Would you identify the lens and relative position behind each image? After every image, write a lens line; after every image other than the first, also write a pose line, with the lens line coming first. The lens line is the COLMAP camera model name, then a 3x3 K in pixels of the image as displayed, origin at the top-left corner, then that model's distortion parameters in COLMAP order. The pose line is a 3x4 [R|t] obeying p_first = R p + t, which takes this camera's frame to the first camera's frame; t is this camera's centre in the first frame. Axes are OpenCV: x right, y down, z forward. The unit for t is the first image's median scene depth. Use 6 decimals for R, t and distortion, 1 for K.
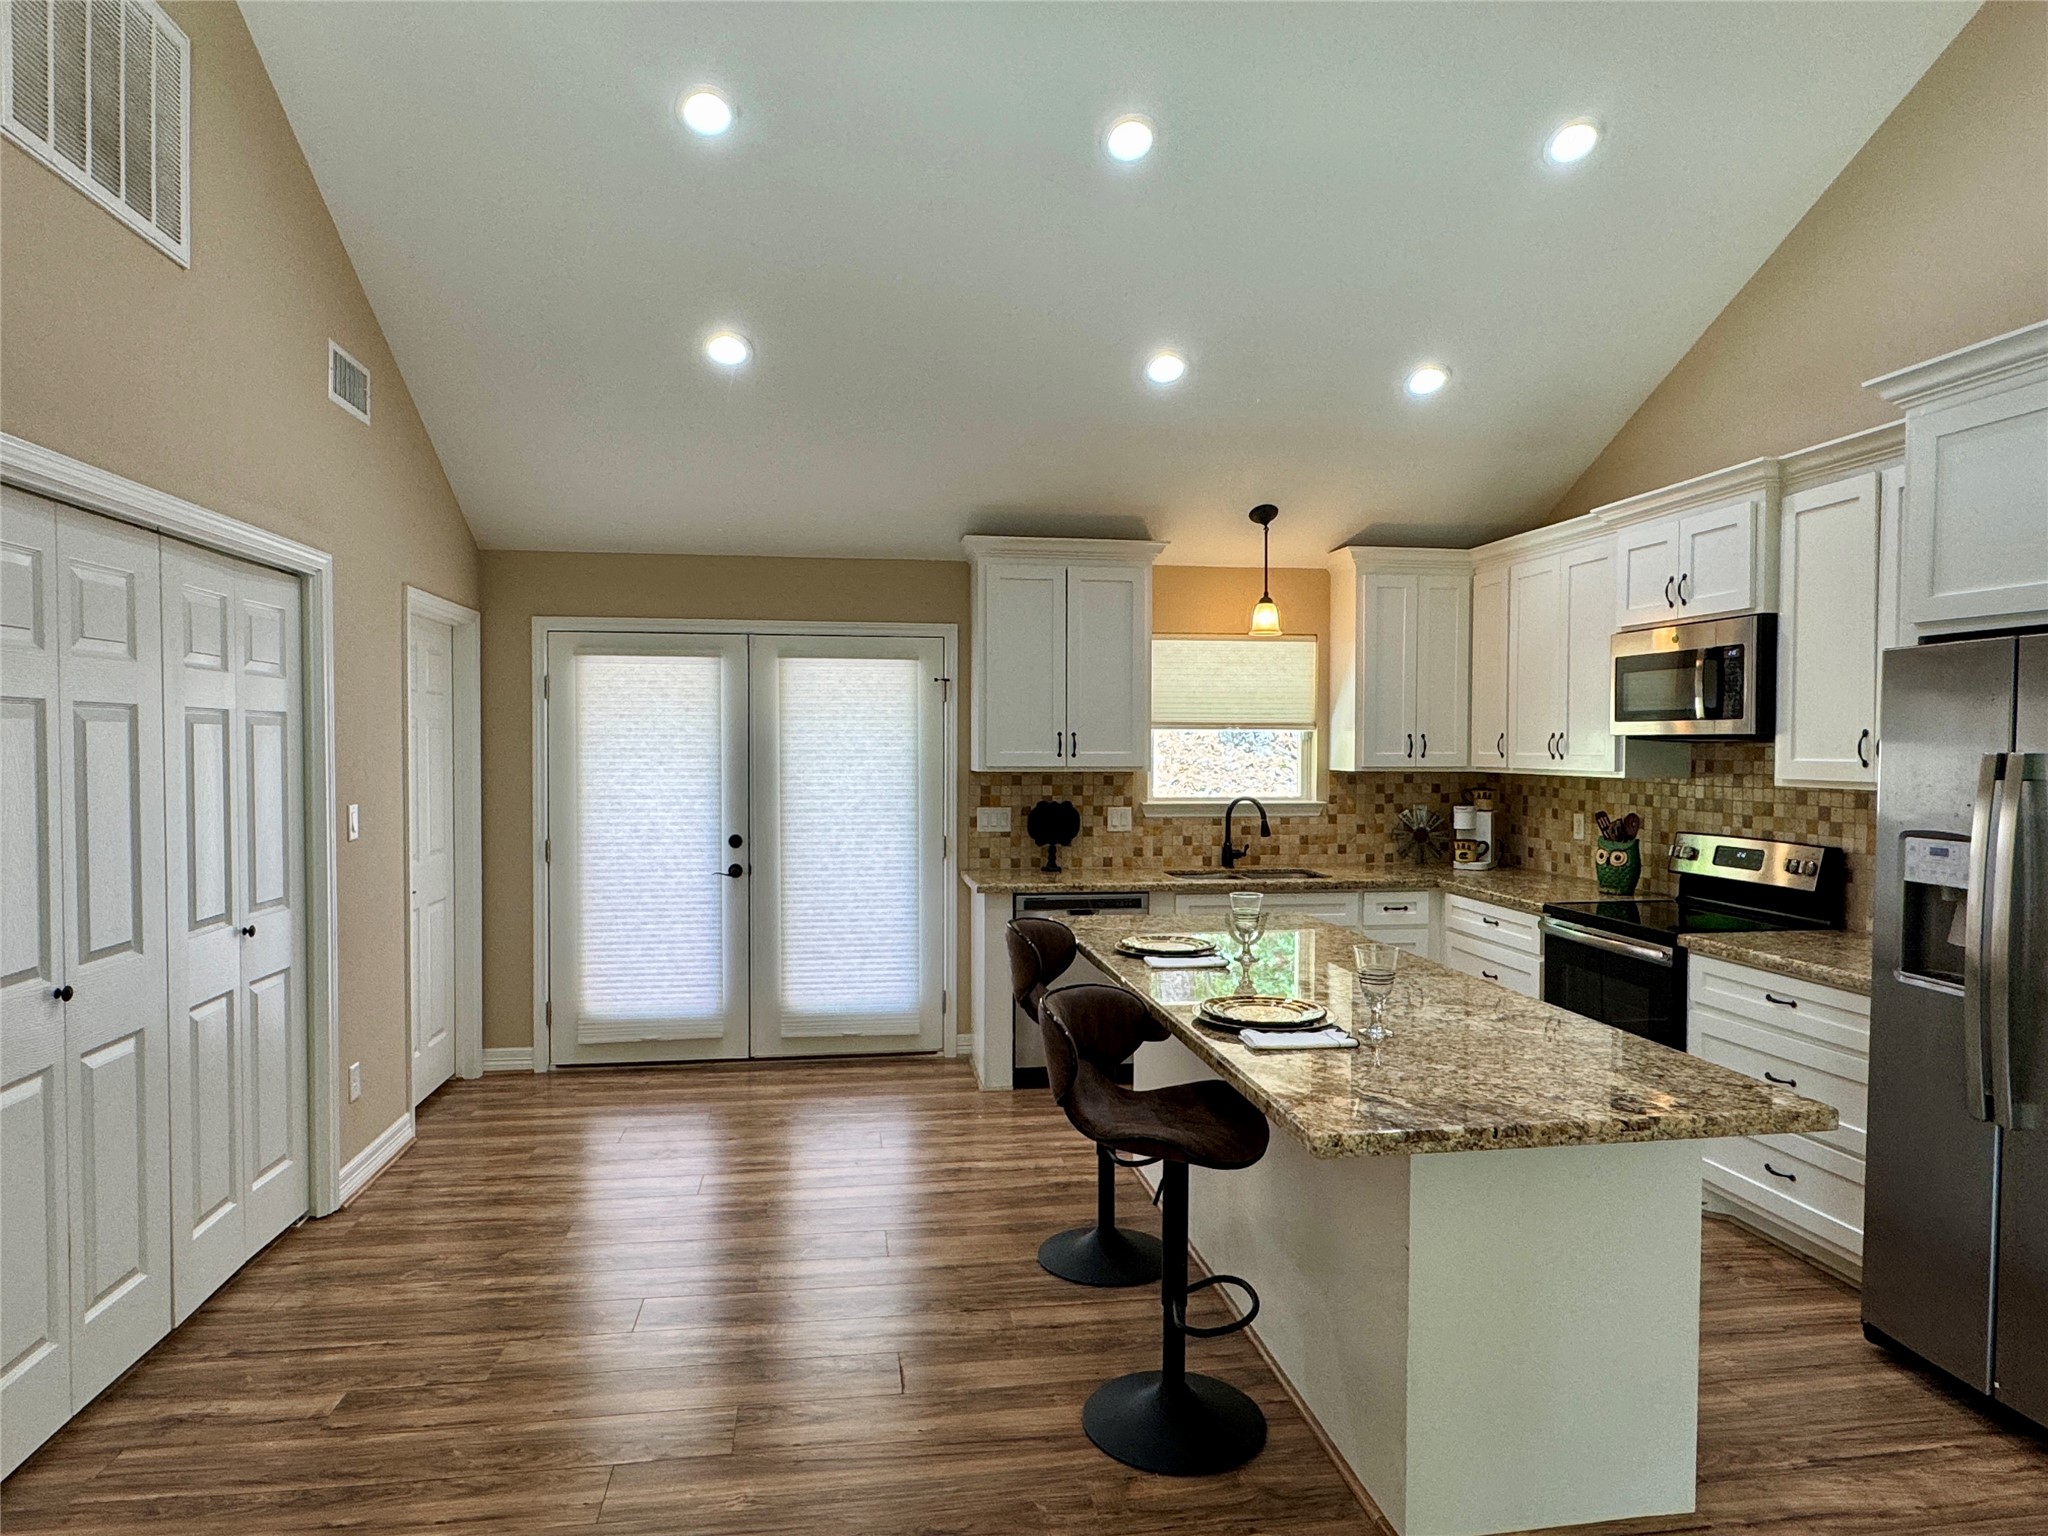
lens RADIAL K [[1215.4, 0, 1020.4], [0, 1215.4, 775.8], [0, 0, 1]] dist [-0.003635, 0.004947]
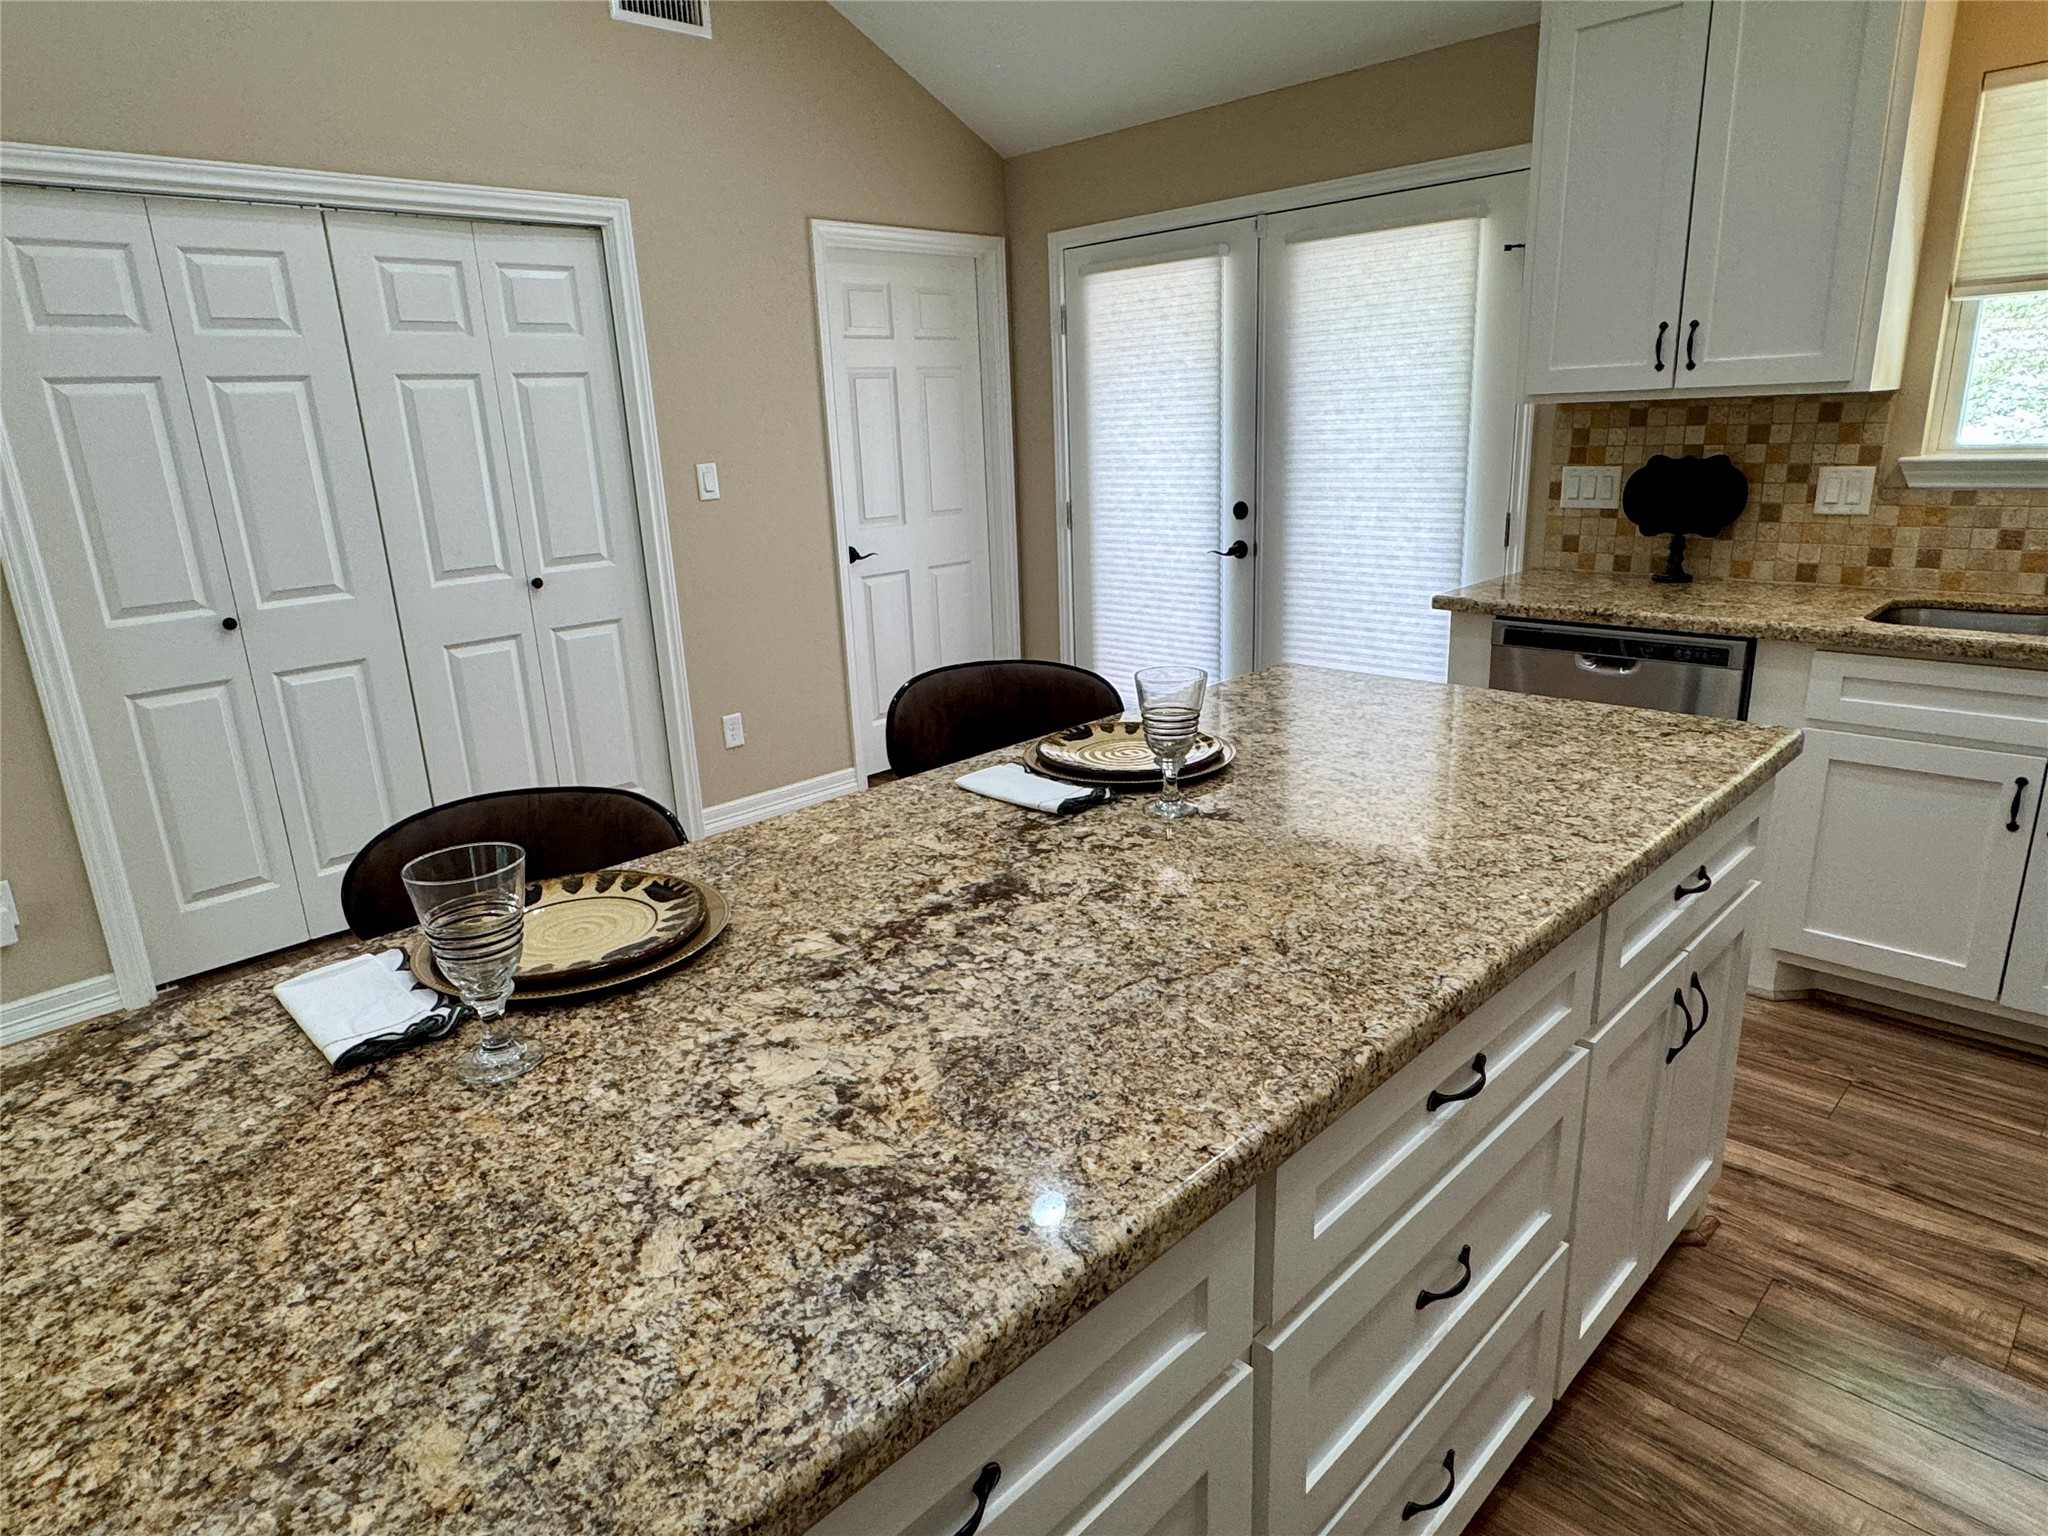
lens RADIAL K [[1215.4, 0, 1015.8], [0, 1215.4, 769.6], [0, 0, 1]] dist [-0.003635, 0.004947]
pose [[0.585605, 0.199593, -0.785639, 0.363354], [0.023122, 0.964704, 0.262319, 0.008085], [0.810266, -0.171781, 0.560321, 0.486165]]
